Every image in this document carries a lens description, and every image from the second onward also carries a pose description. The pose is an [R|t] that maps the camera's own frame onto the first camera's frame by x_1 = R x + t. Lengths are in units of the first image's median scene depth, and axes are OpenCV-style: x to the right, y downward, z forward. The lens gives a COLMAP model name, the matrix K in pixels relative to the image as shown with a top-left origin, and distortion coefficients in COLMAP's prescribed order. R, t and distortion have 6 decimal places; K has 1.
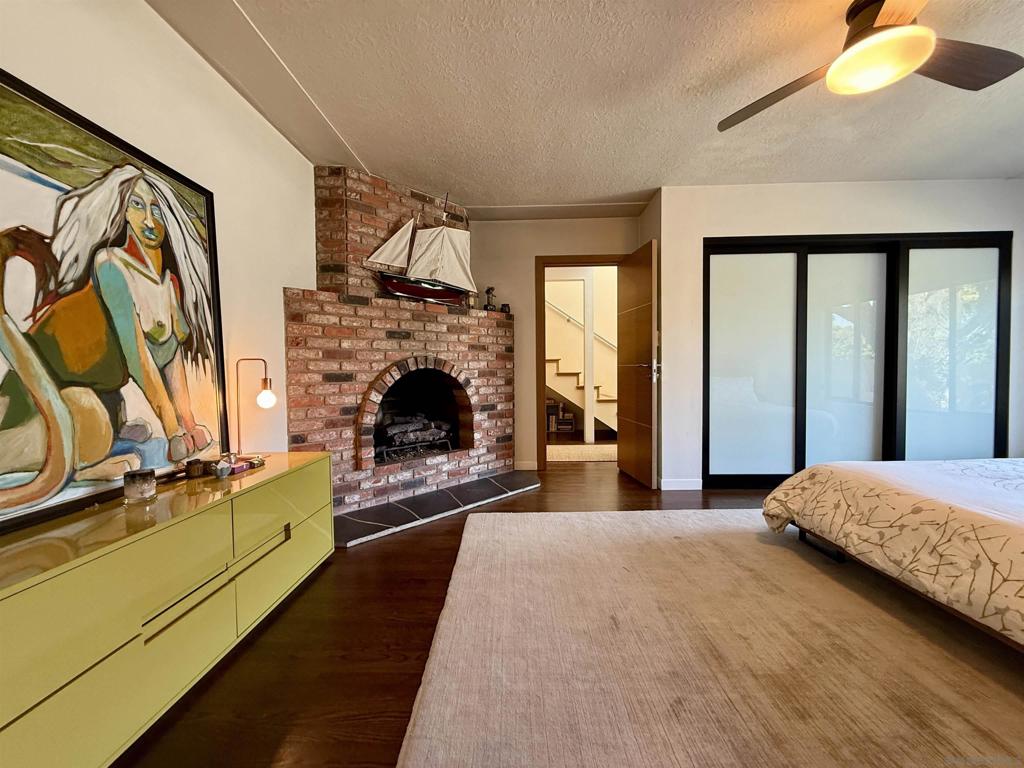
lens RADIAL K [[412.6, 0, 511.3], [0, 412.6, 384.9], [0, 0, 1]] dist [-0.005012, 0.000178]
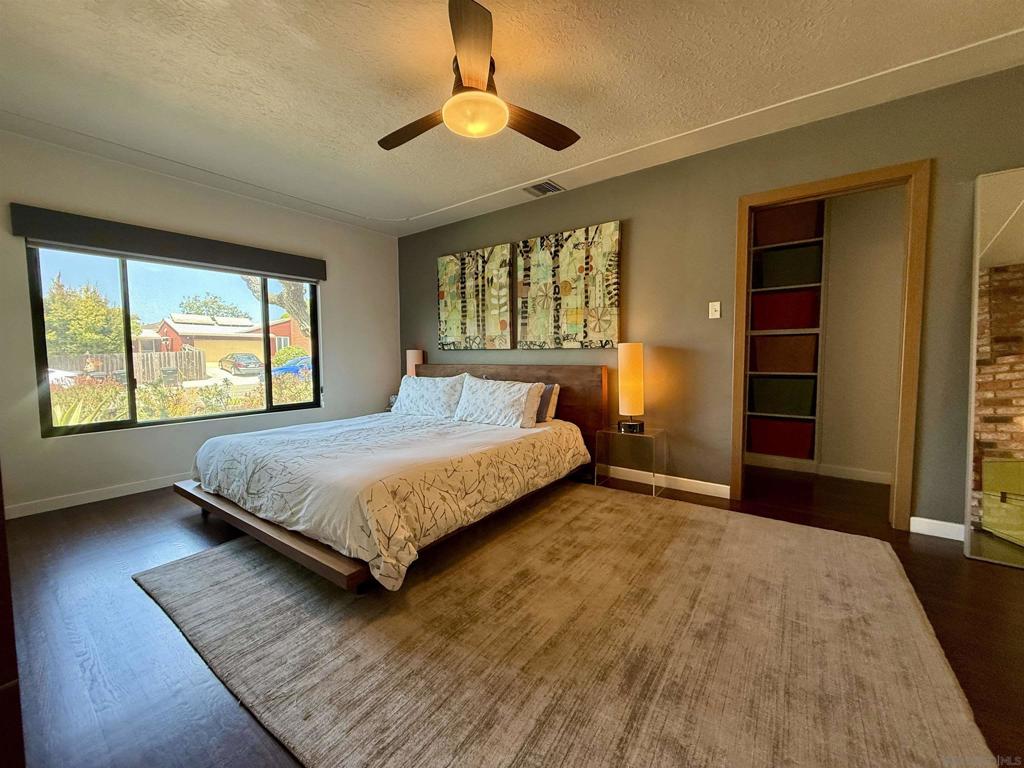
lens RADIAL K [[412.6, 0, 510.8], [0, 412.6, 381.0], [0, 0, 1]] dist [-0.005012, 0.000178]
pose [[-0.814293, -0.016386, 0.580222, 0.071793], [0.040559, 0.995552, 0.085036, -0.090985], [-0.579035, 0.092778, -0.810007, 1.982683]]
